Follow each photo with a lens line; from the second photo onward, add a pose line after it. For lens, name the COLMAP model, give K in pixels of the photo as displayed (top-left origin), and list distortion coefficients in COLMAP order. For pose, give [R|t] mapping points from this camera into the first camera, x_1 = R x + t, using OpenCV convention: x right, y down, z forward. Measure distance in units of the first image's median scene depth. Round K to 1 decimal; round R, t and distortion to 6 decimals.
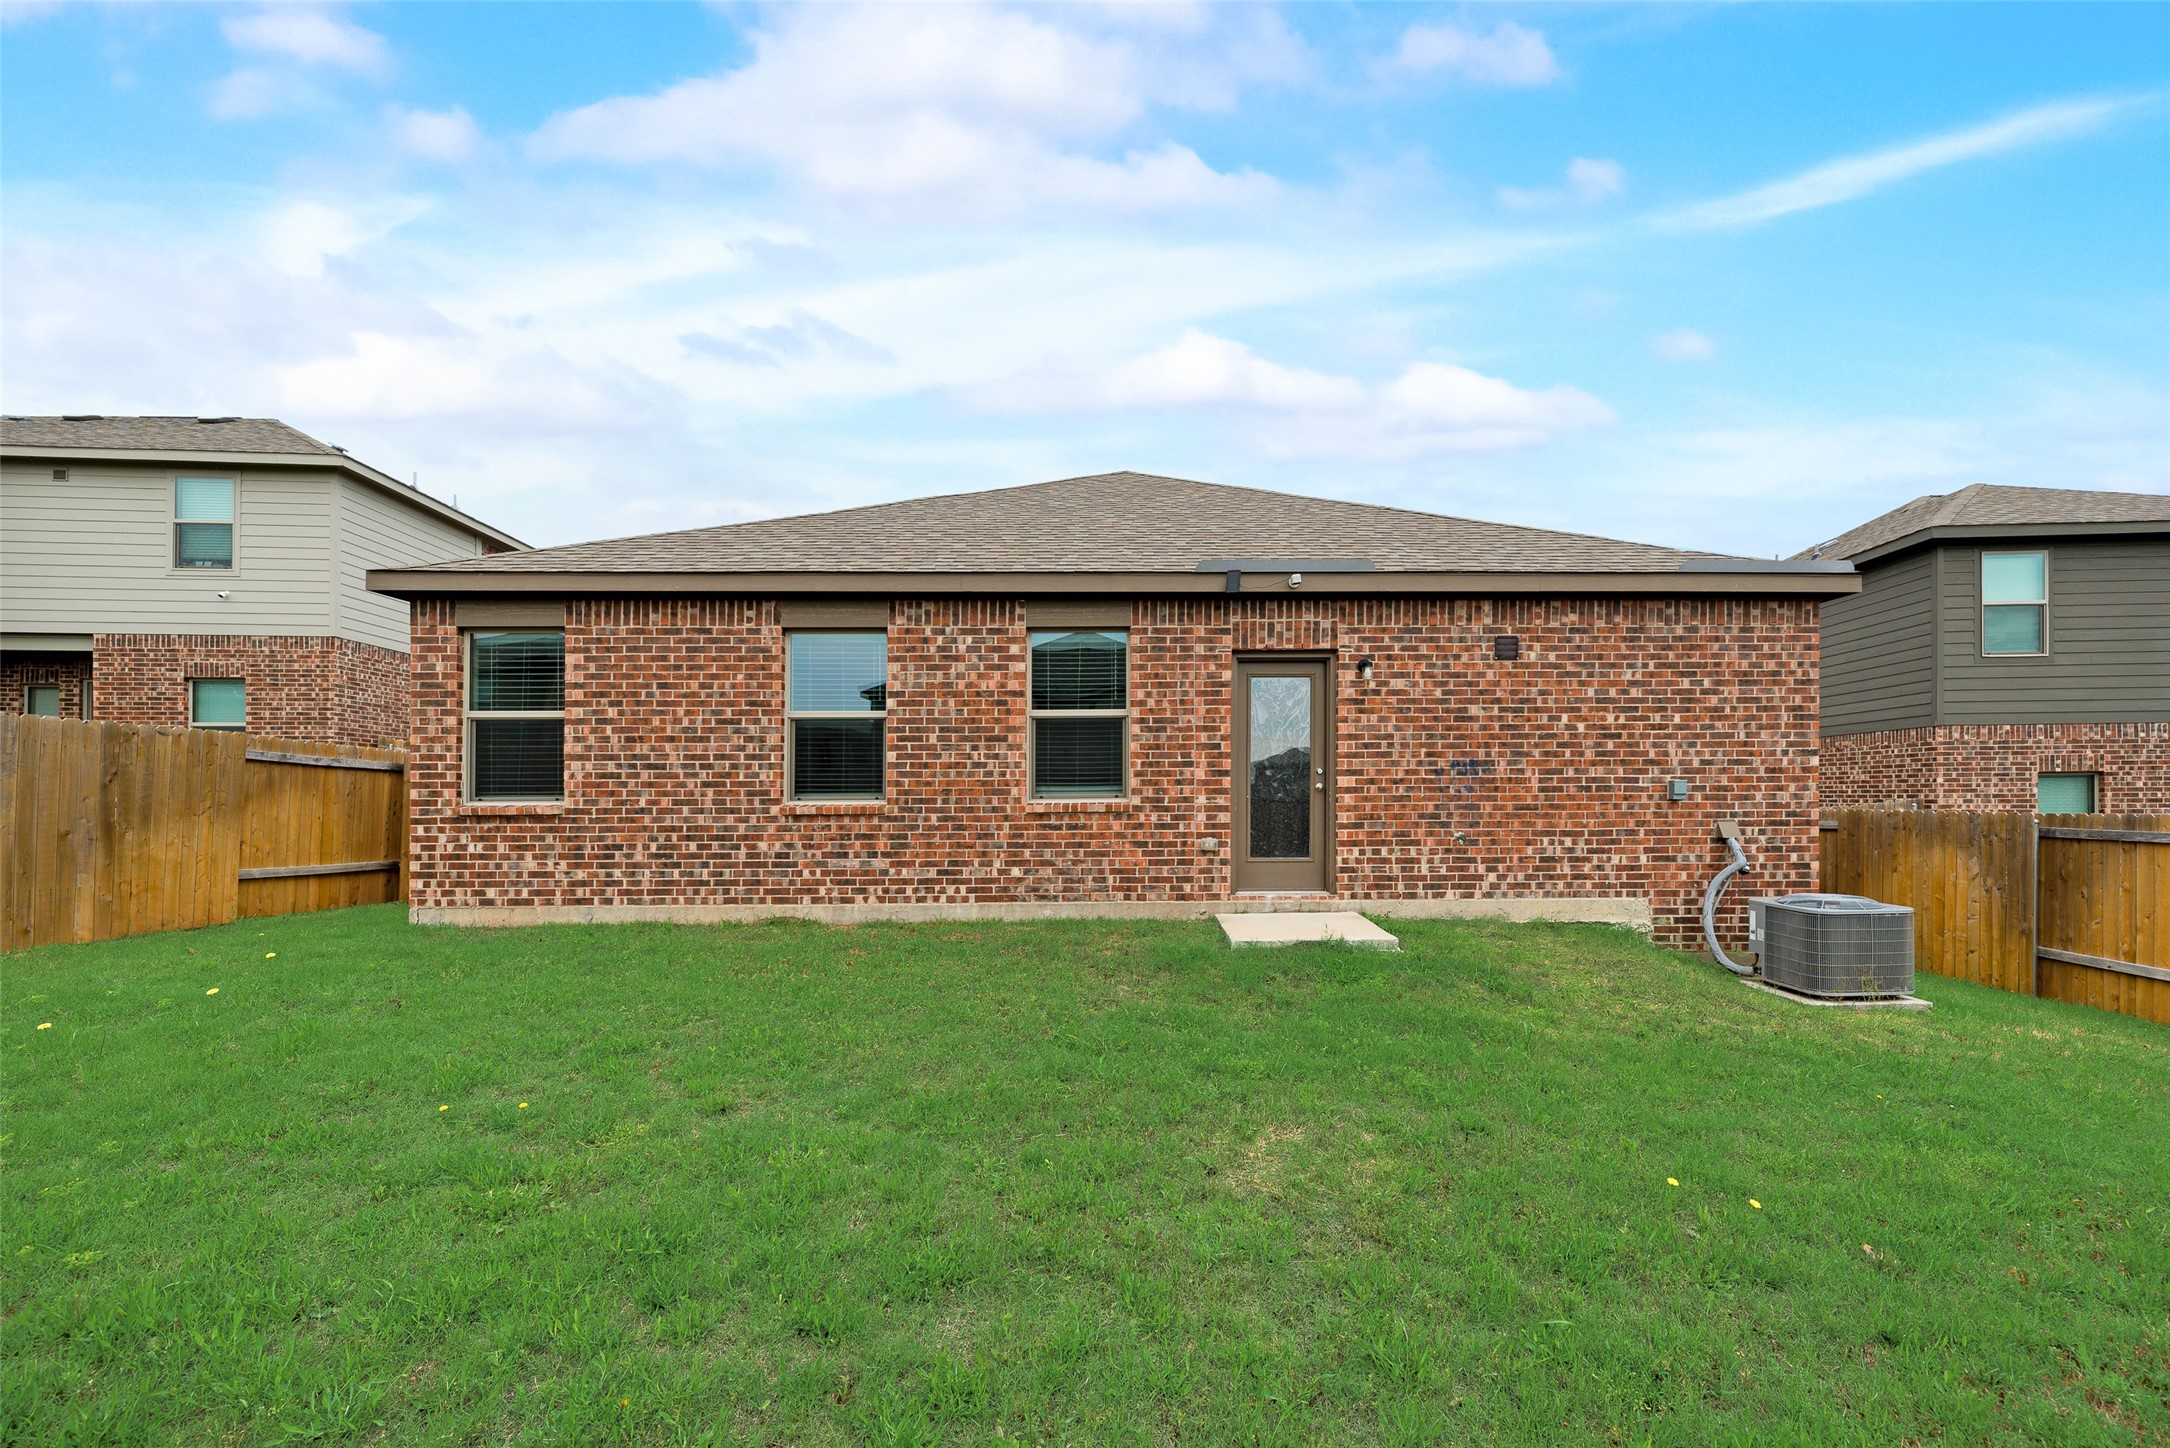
lens RADIAL K [[876.5, 0, 1094.6], [0, 876.5, 738.7], [0, 0, 1]] dist [-0.000925, -0.000069]
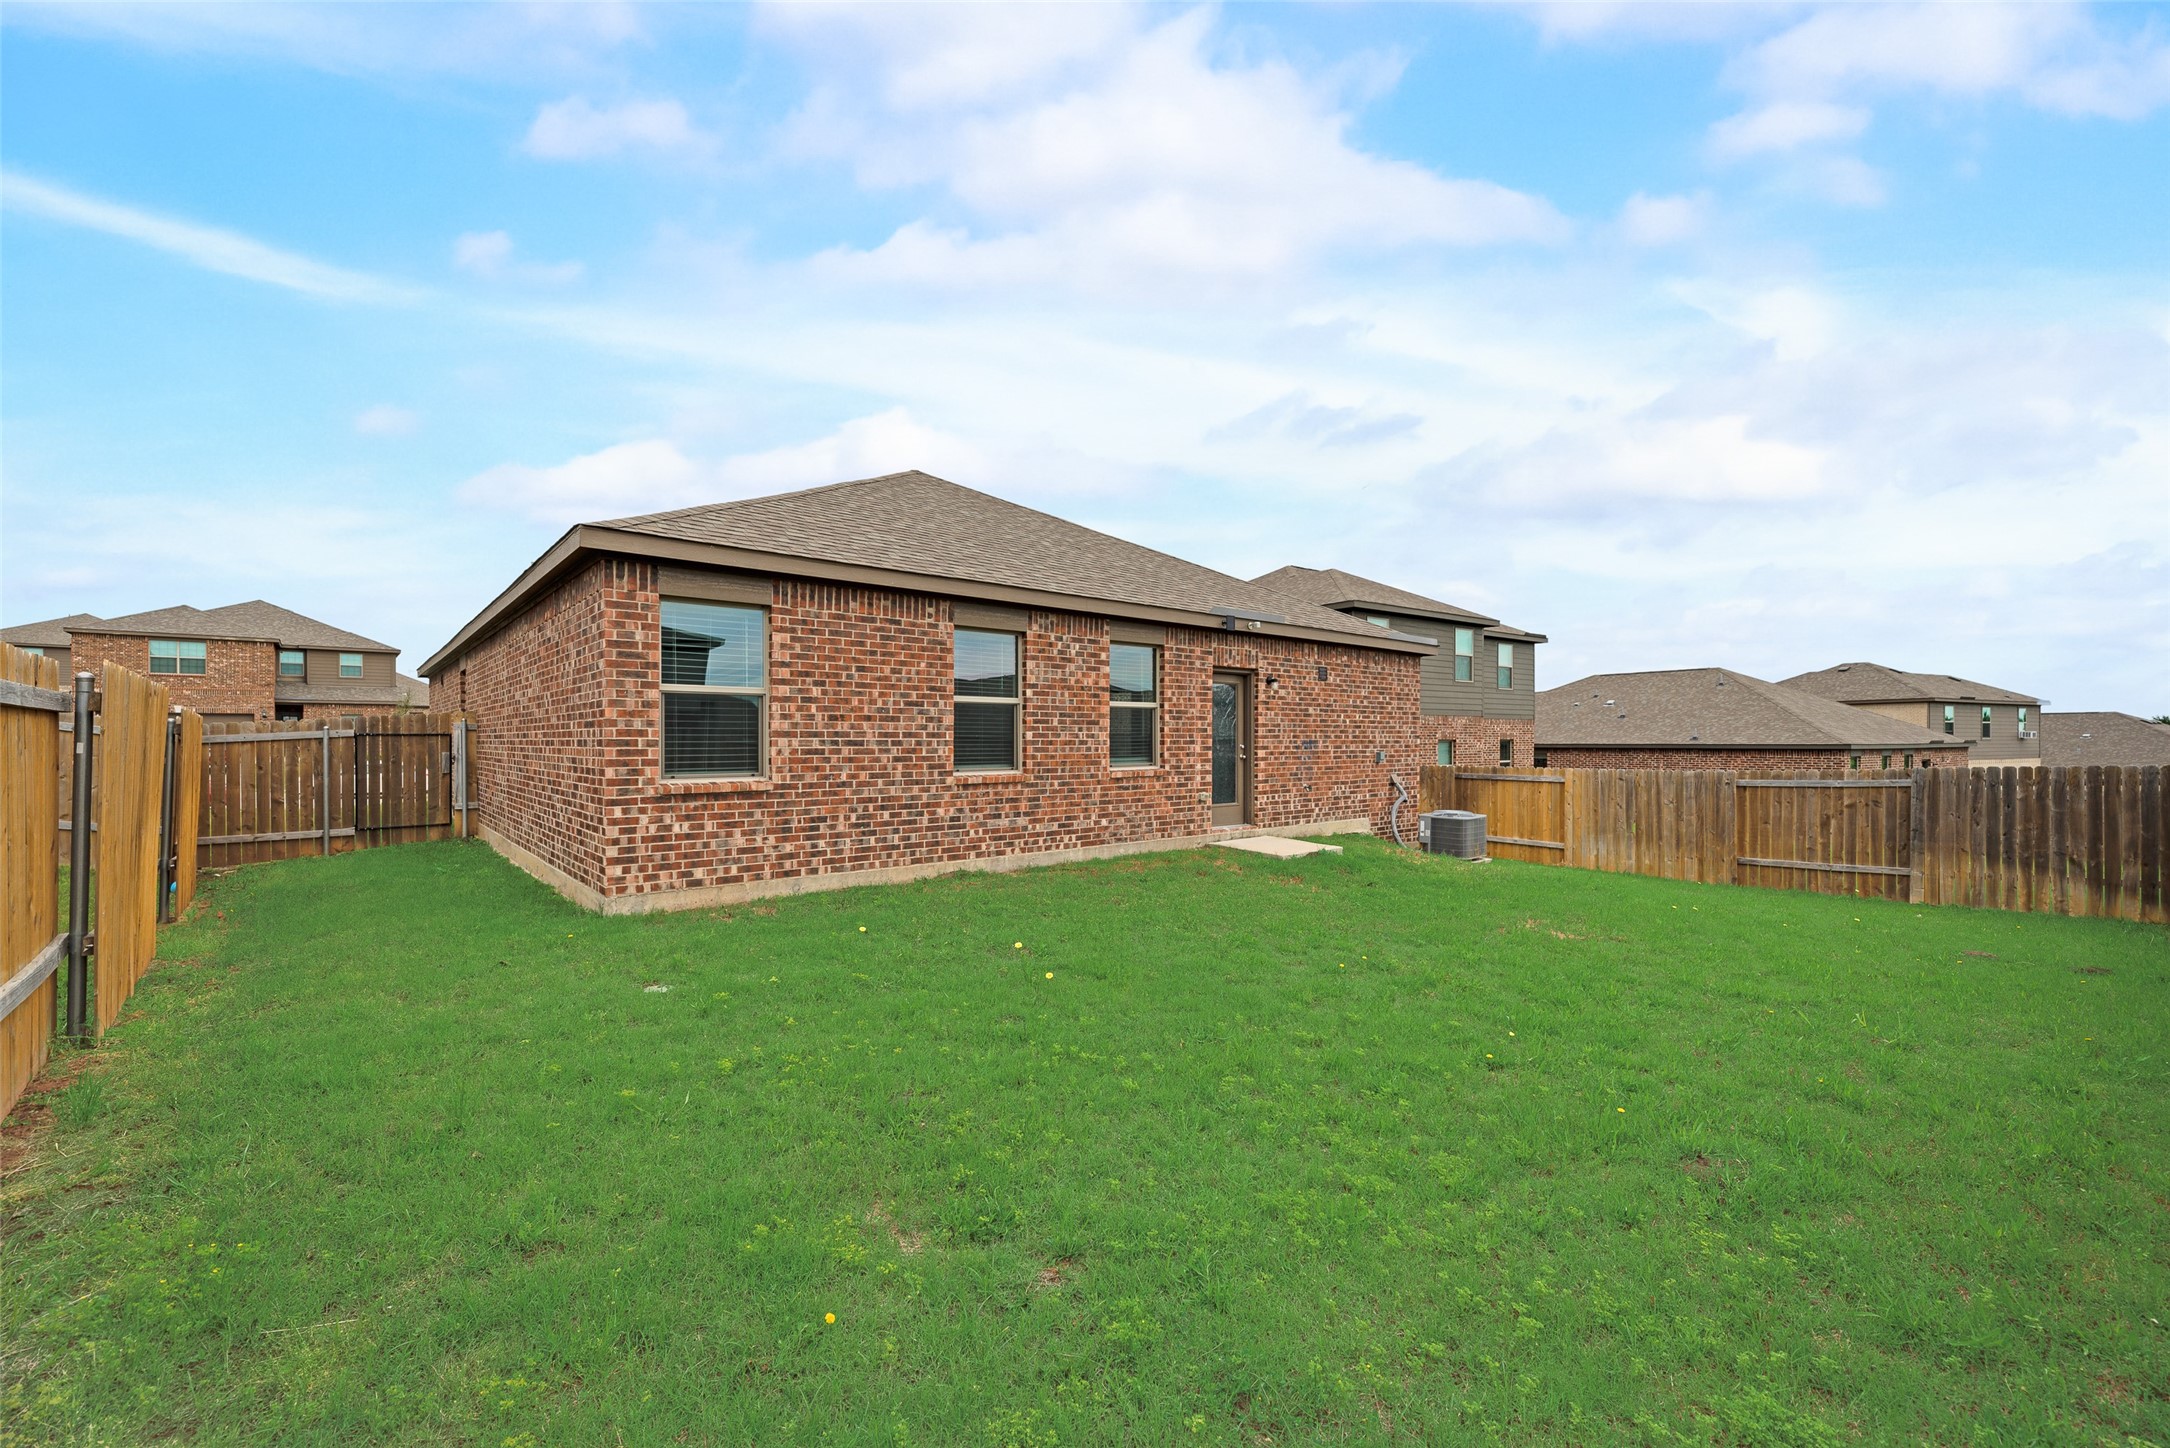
lens RADIAL K [[876.5, 0, 1094.6], [0, 876.5, 738.7], [0, 0, 1]] dist [-0.000925, -0.000069]
pose [[0.772003, 0.004763, 0.635601, -0.960302], [-0.009169, 0.999951, 0.003644, 0.019574], [-0.635553, -0.008641, 0.772009, -0.025566]]
